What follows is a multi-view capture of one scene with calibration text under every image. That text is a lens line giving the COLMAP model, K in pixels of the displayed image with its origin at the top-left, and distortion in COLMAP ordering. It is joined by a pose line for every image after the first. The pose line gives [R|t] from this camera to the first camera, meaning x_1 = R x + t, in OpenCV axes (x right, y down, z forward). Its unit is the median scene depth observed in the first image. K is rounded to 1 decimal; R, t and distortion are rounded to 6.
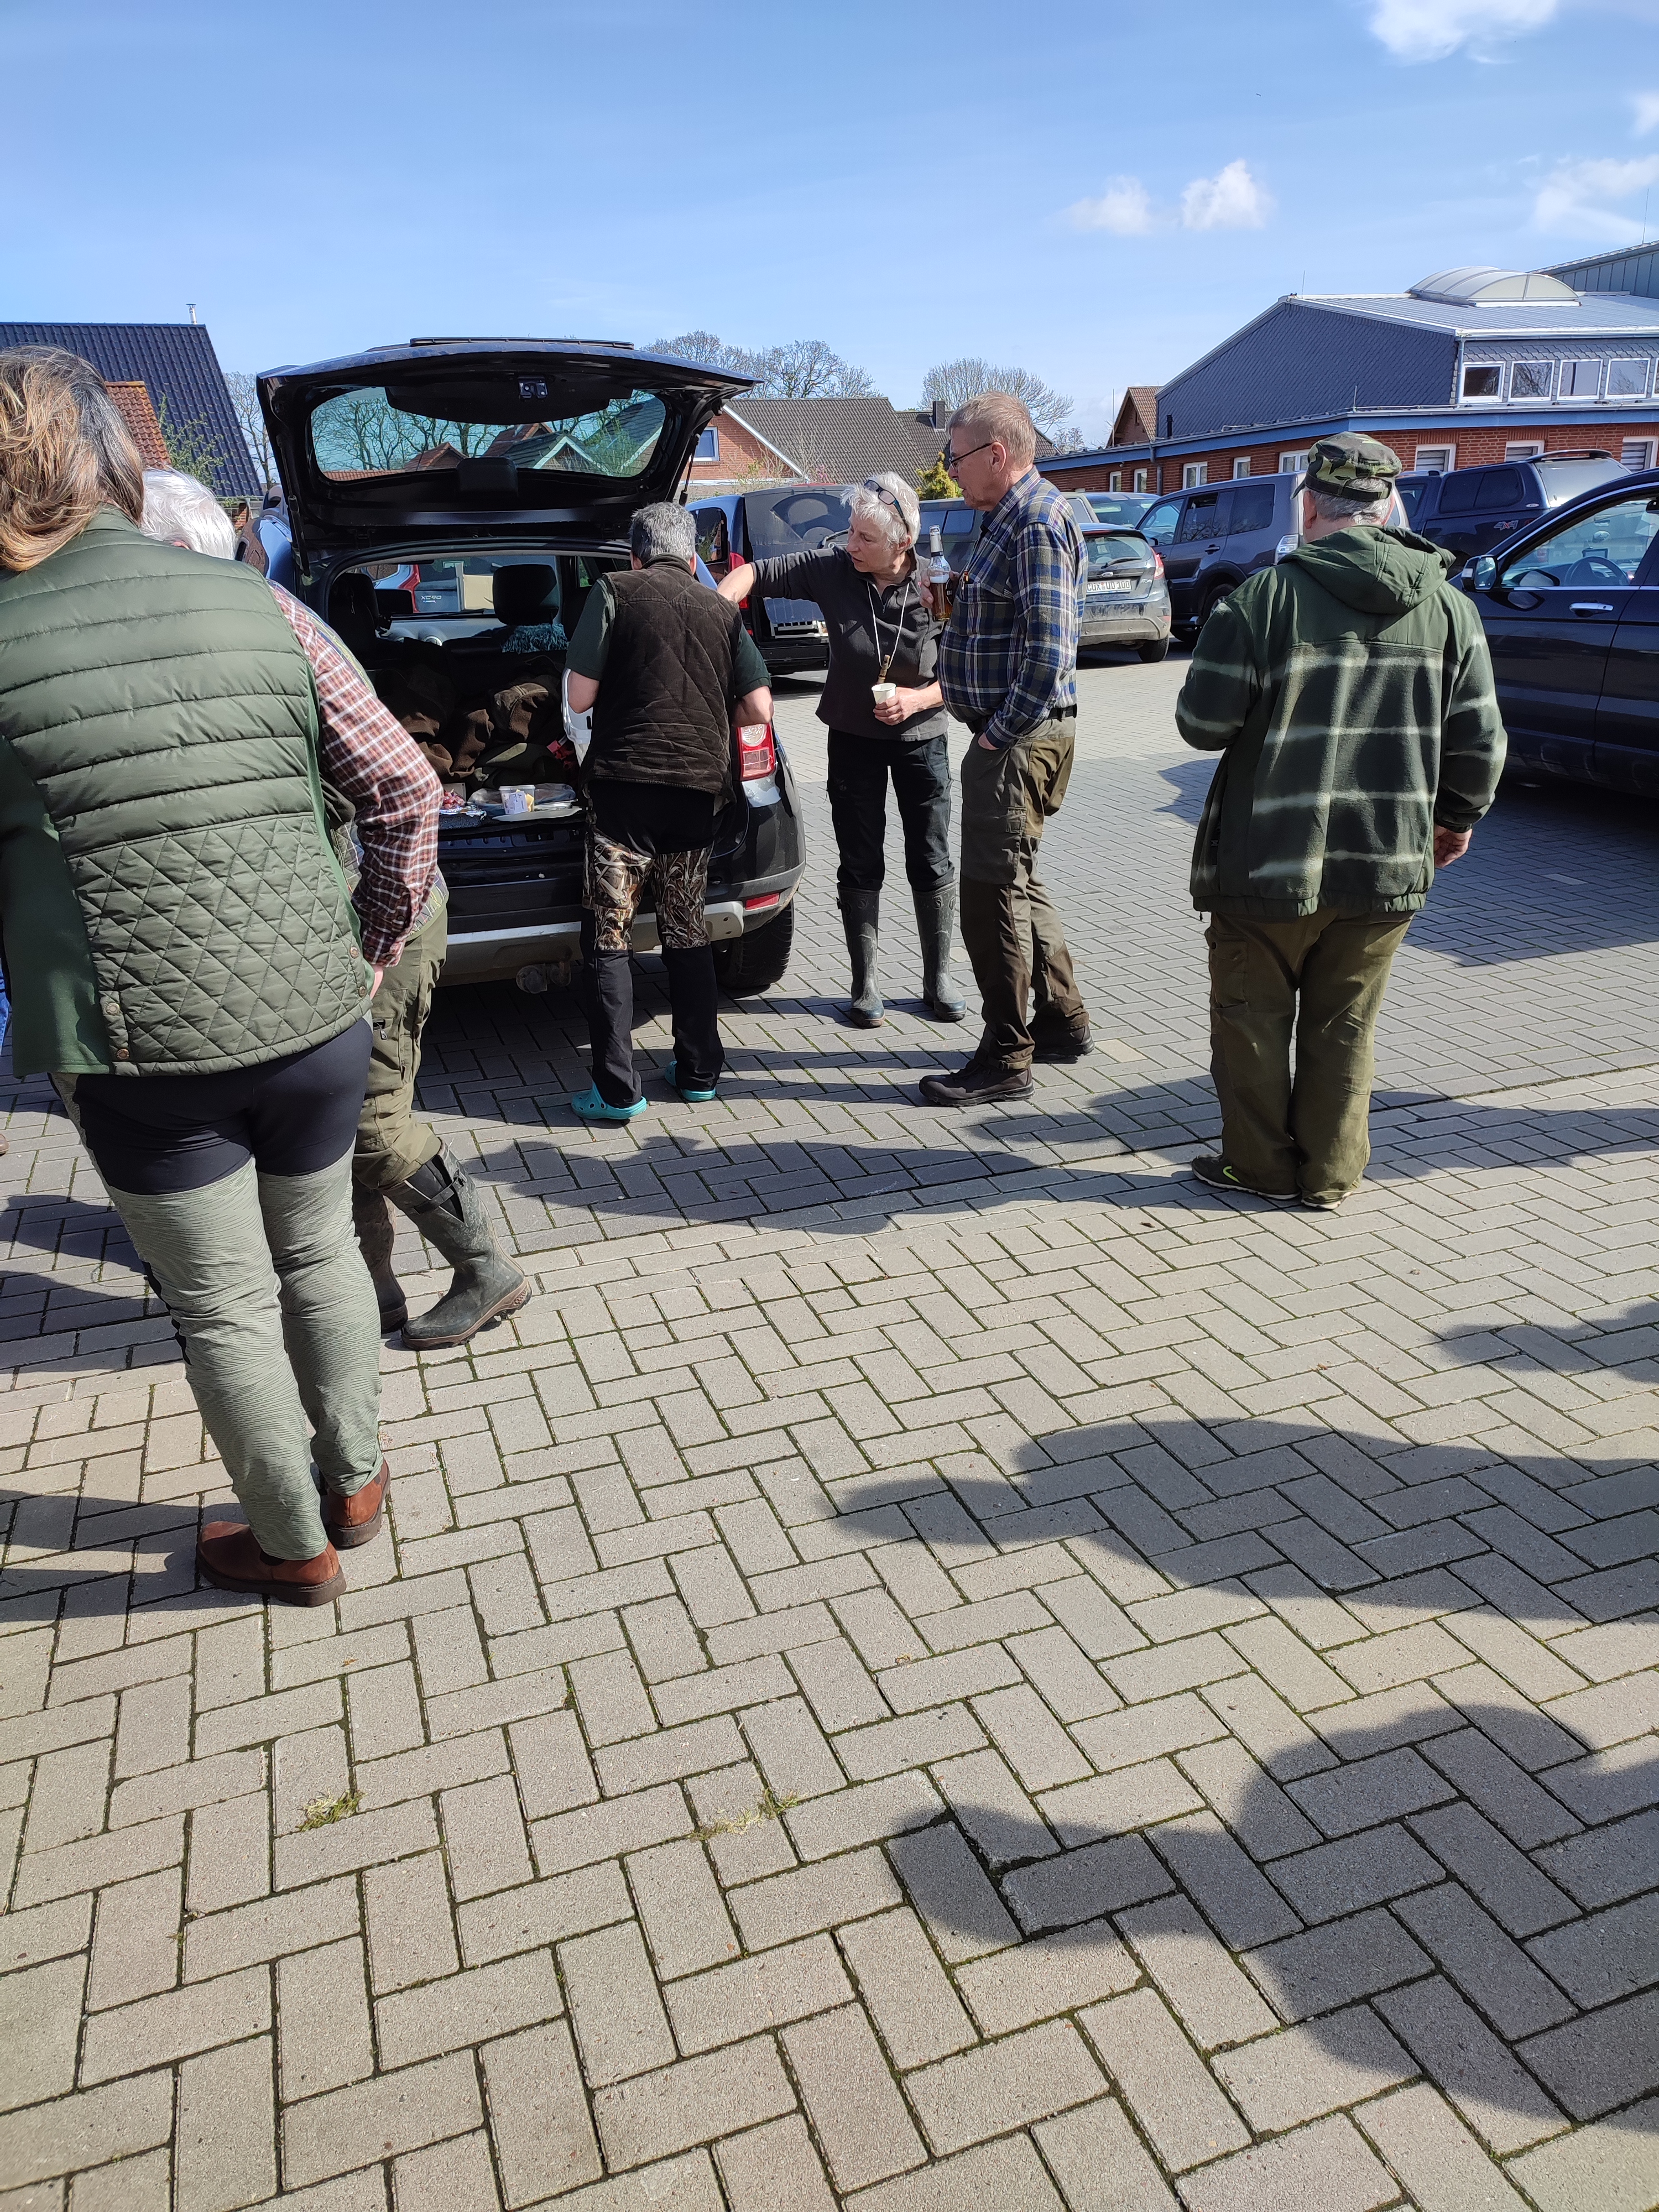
lens RADIAL K [[1592.3, 0, 829.5], [0, 1592.3, 1106.0], [0, 0, 1]] dist [0.068801, -0.066062]
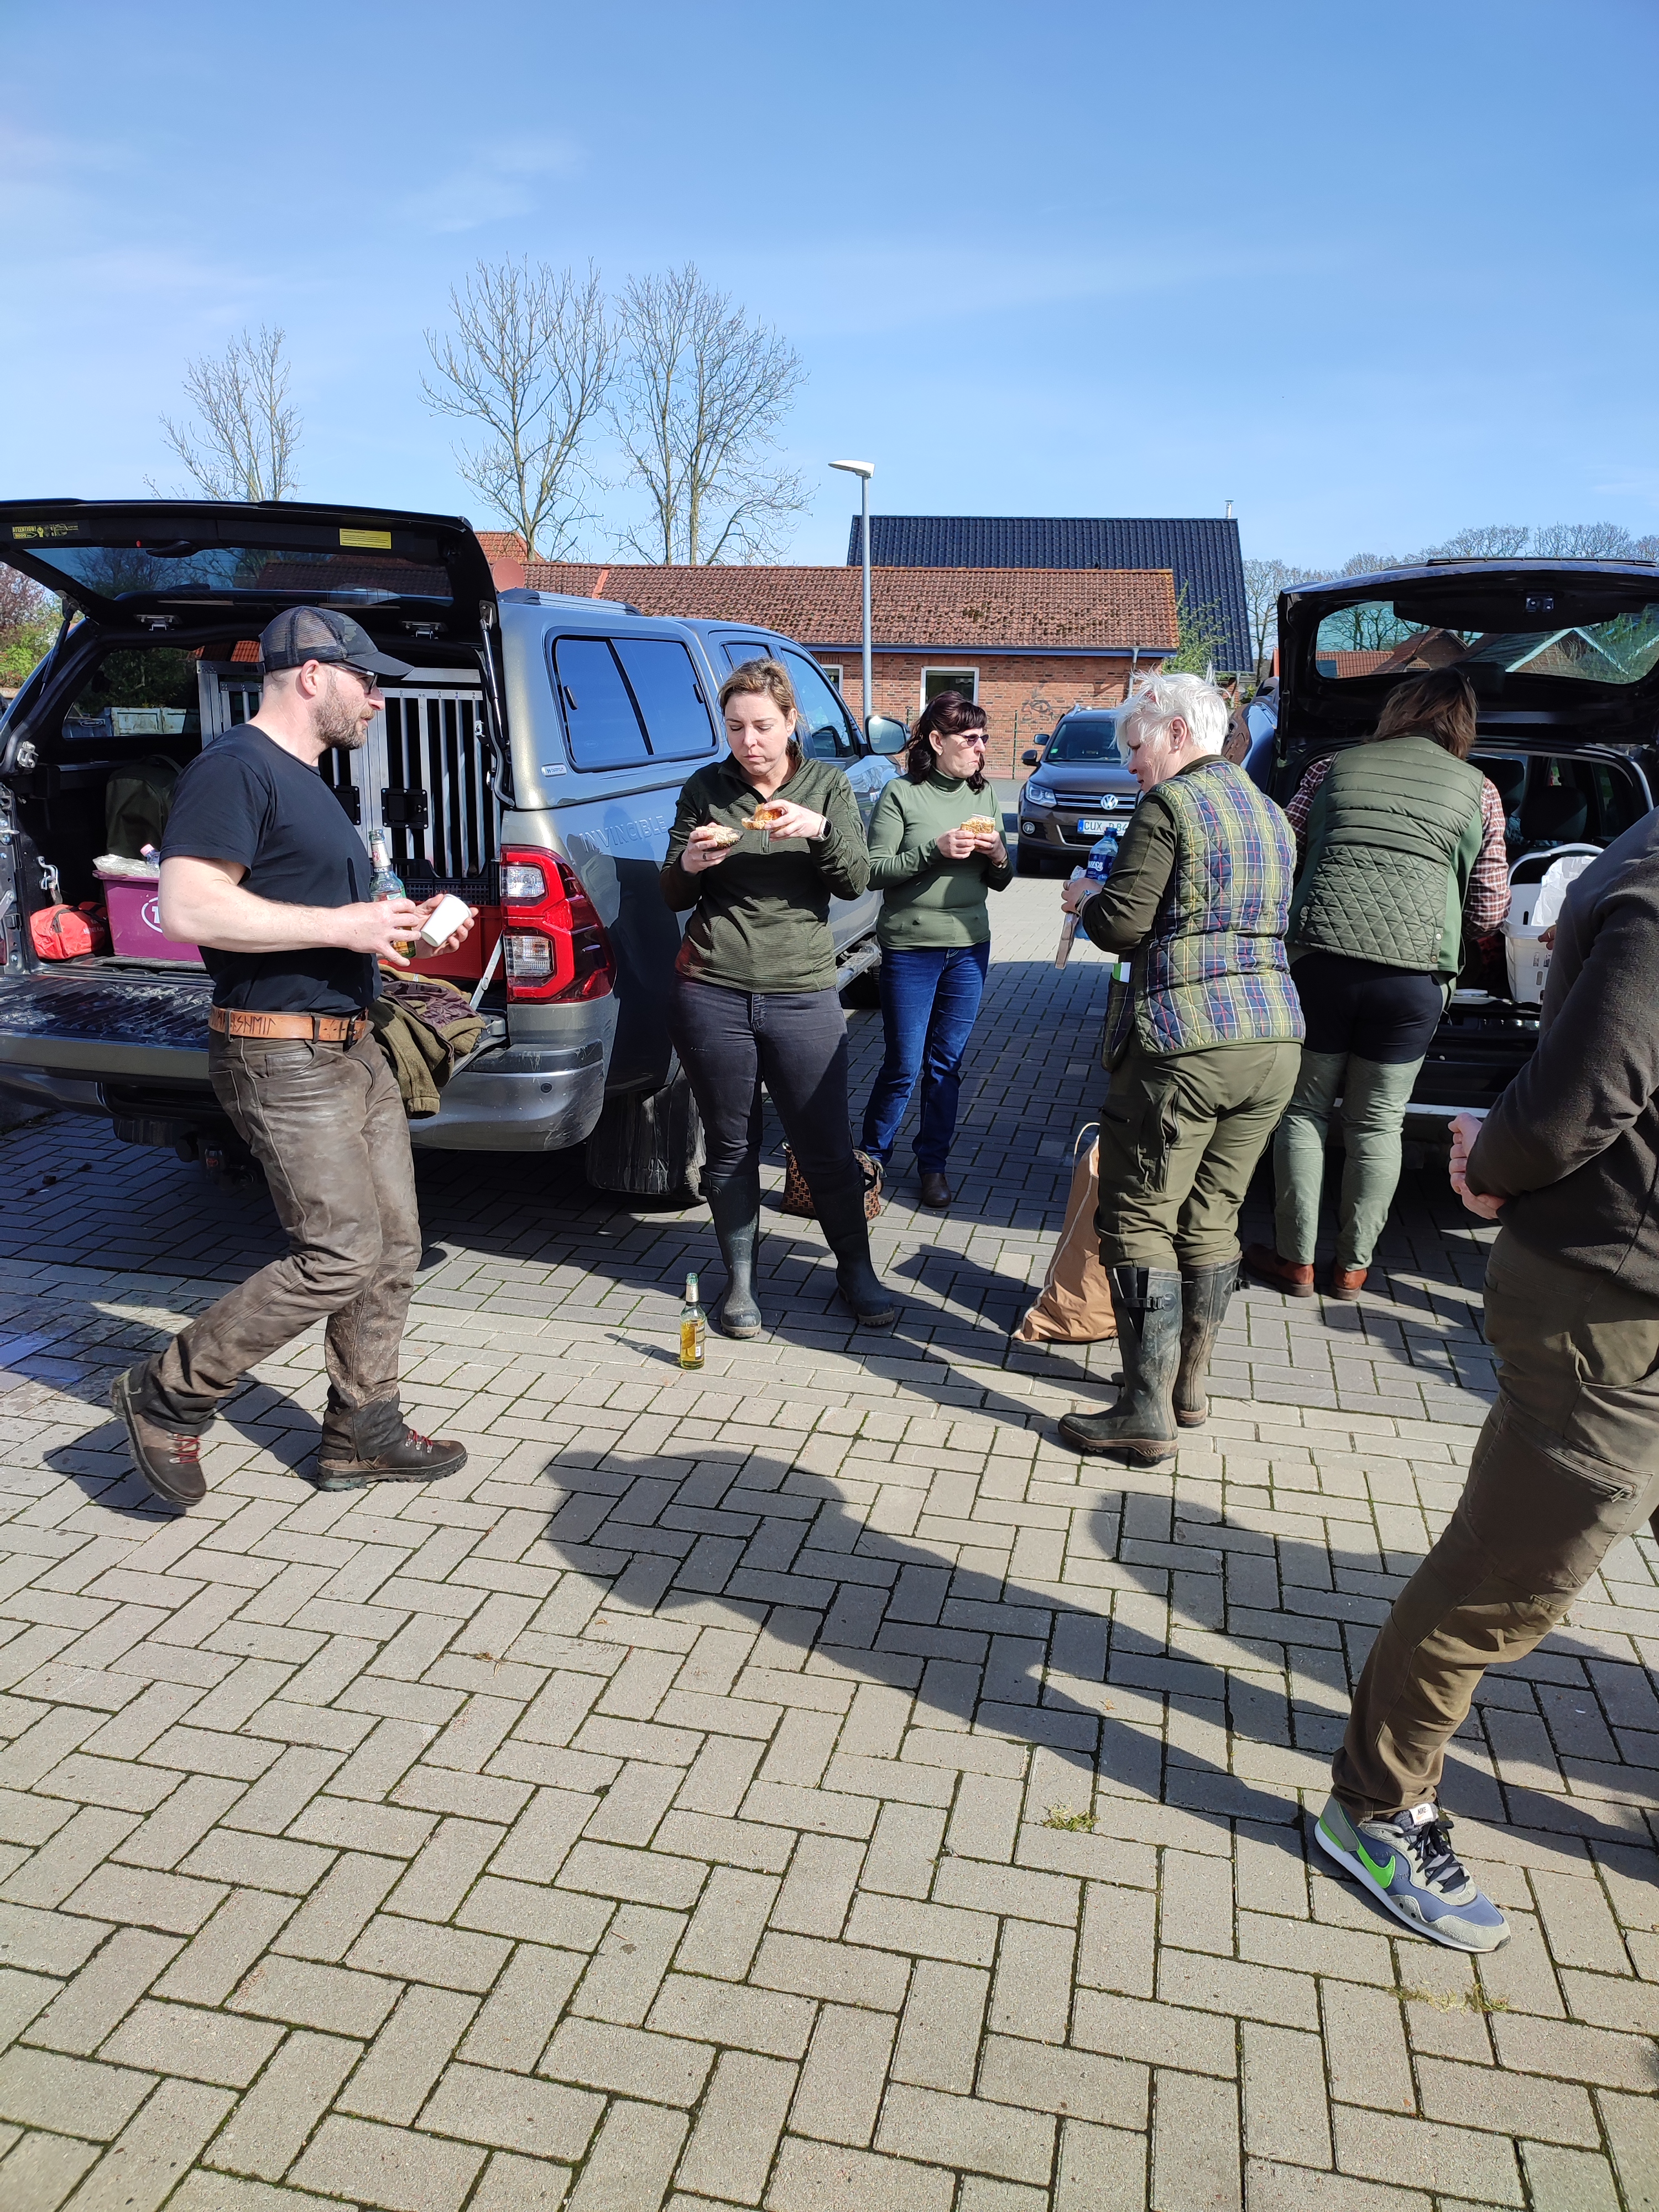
lens RADIAL K [[1599.4, 0, 836.7], [0, 1599.4, 1103.0], [0, 0, 1]] dist [0.069862, -0.063835]
pose [[0.845815, 0.182058, -0.501450, 0.029334], [-0.231565, 0.972090, -0.037661, 0.024518], [0.480598, 0.147972, 0.864367, -0.130440]]
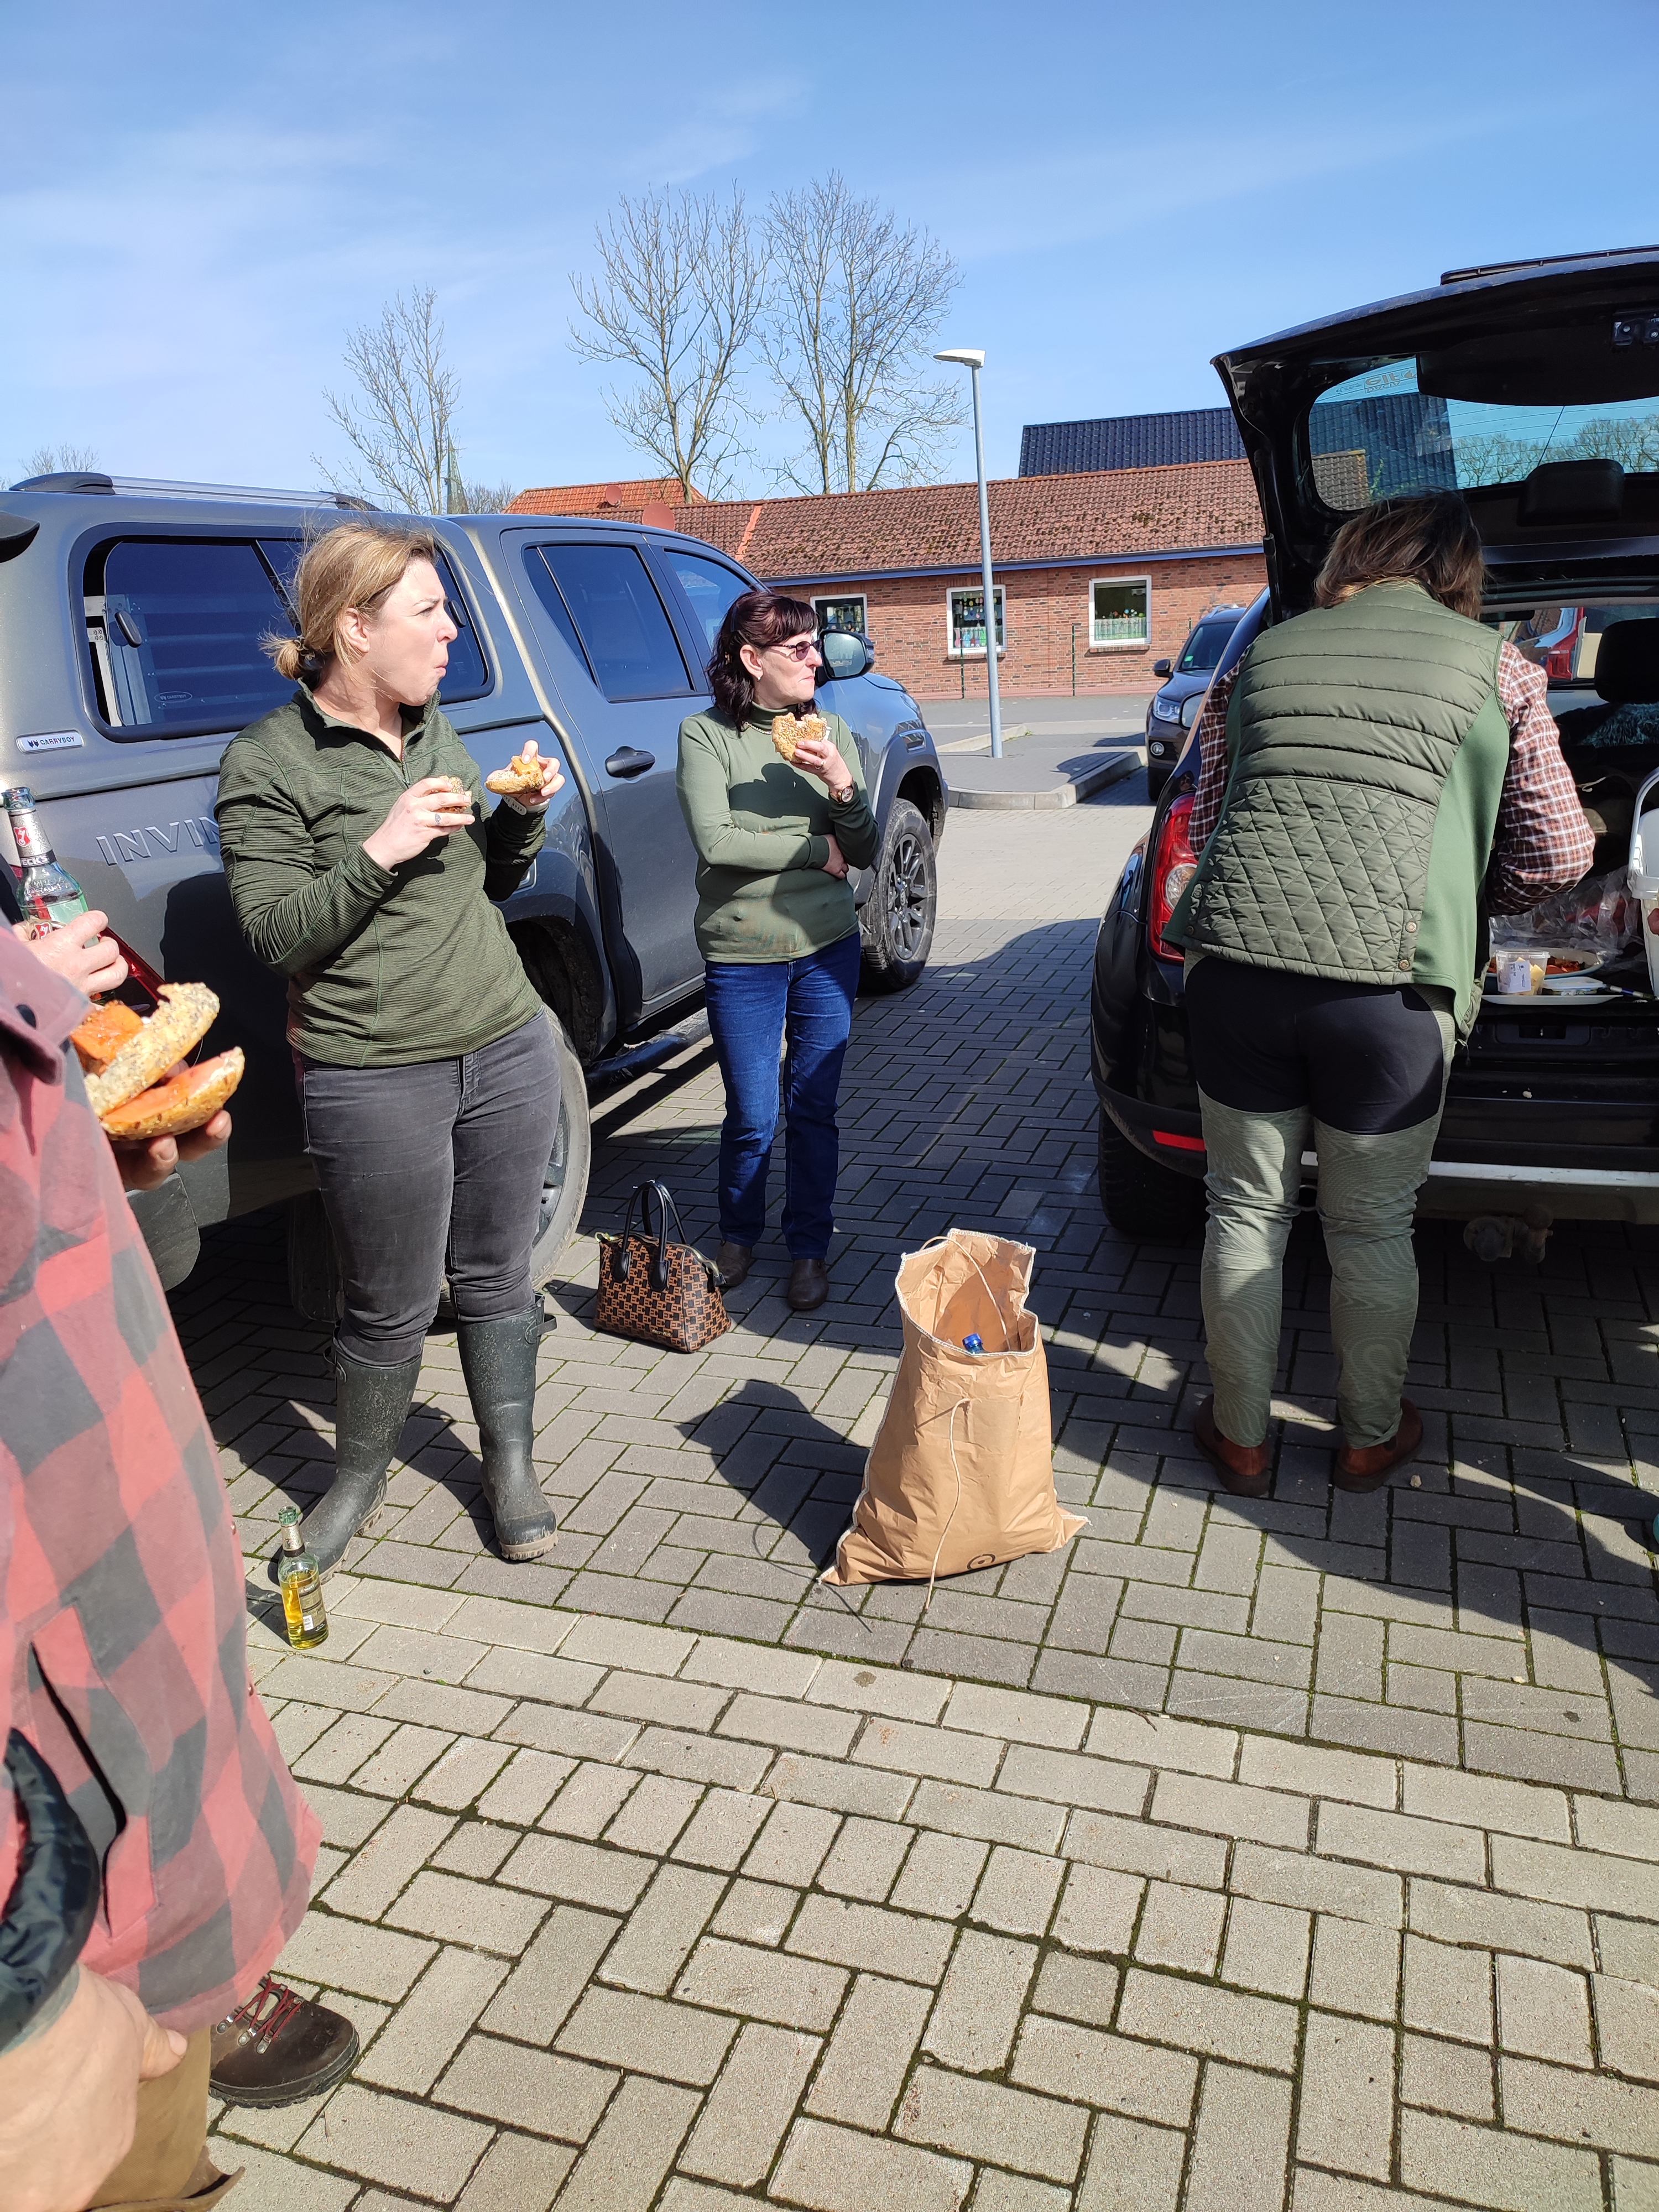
lens RADIAL K [[1581.8, 0, 868.7], [0, 1581.8, 1098.0], [0, 0, 1]] dist [0.034034, 0.001681]
pose [[0.782259, 0.169424, -0.599472, -0.002856], [-0.191056, 0.981180, 0.027992, -0.214604], [0.592932, 0.092636, 0.799906, 0.645651]]
